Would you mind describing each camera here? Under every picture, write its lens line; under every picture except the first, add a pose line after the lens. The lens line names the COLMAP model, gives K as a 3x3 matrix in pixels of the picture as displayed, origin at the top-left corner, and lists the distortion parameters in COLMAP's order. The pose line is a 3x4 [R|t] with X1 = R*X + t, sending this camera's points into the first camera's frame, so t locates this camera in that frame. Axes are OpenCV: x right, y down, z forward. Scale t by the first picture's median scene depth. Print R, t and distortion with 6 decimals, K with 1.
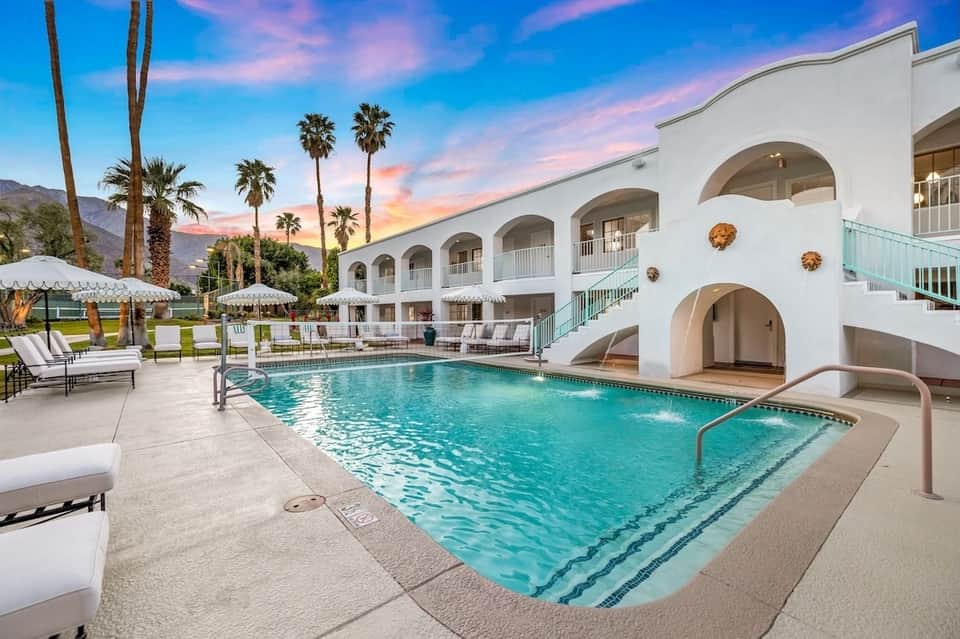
lens RADIAL K [[403.4, 0, 473.7], [0, 403.4, 320.5], [0, 0, 1]] dist [0.015678, -0.000016]
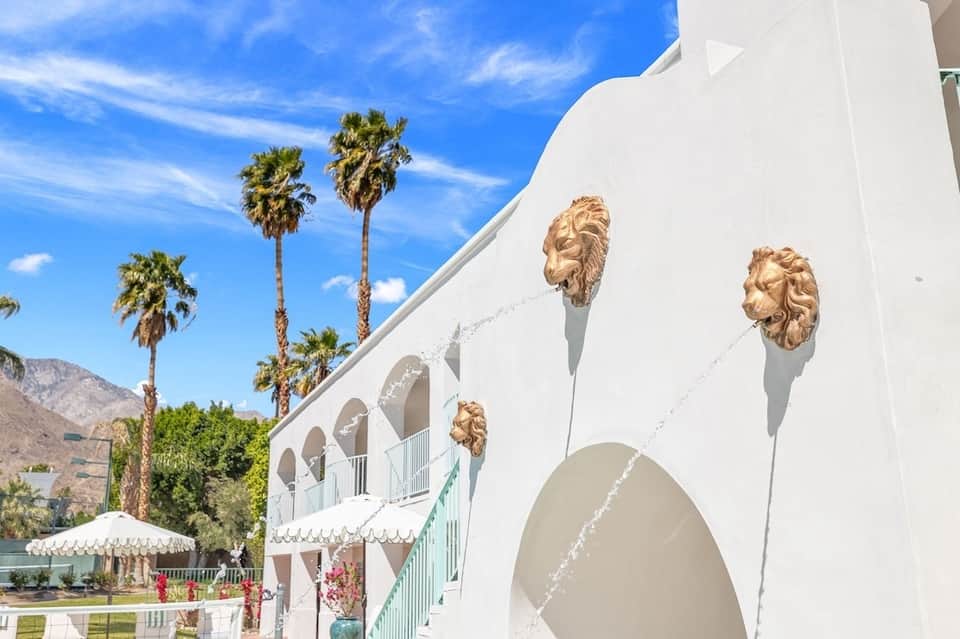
lens RADIAL K [[934.9, 0, 475.3], [0, 934.9, 328.9], [0, 0, 1]] dist [0.013772, 0.000000]
pose [[0.948912, -0.084632, -0.303980, 0.163778], [-0.000068, 0.963305, -0.268409, -0.004053], [0.315541, 0.254717, 0.914086, 0.115249]]
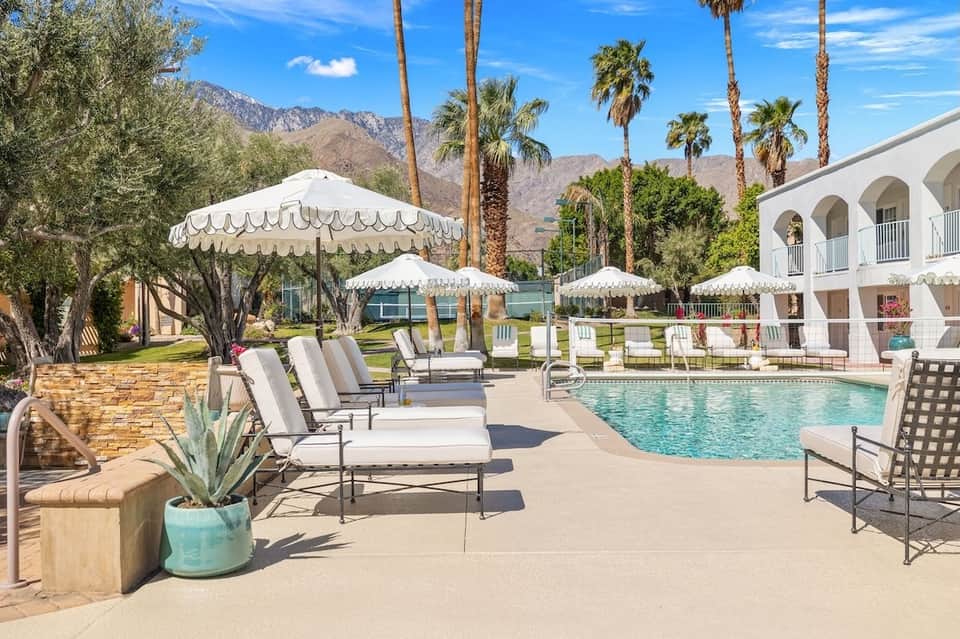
lens RADIAL K [[934.9, 0, 473.8], [0, 934.9, 320.1], [0, 0, 1]] dist [0.013772, 0.000000]
pose [[0.780039, 0.000178, -0.625731, 0.126913], [-0.003411, 0.999986, -0.003967, 0.003229], [0.625722, 0.005229, 0.780028, -0.170054]]
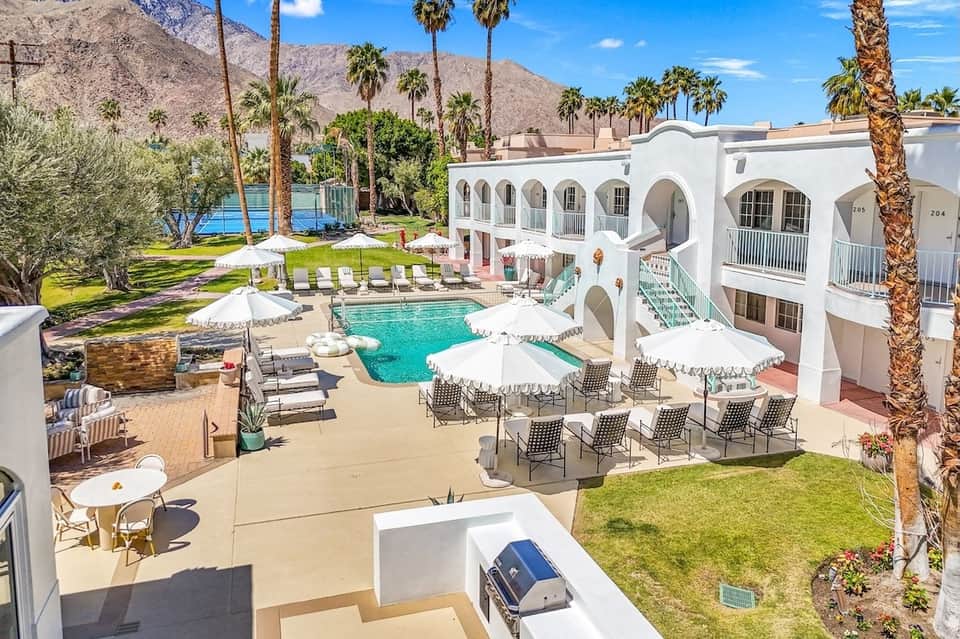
lens RADIAL K [[712.6, 0, 485.2], [0, 712.6, 312.9], [0, 0, 1]] dist [0.042764, -0.046749]
pose [[0.935076, 0.076461, -0.346101, 0.270477], [-0.013897, 0.983613, 0.179755, -0.112823], [0.354174, -0.163275, 0.920816, -0.408620]]
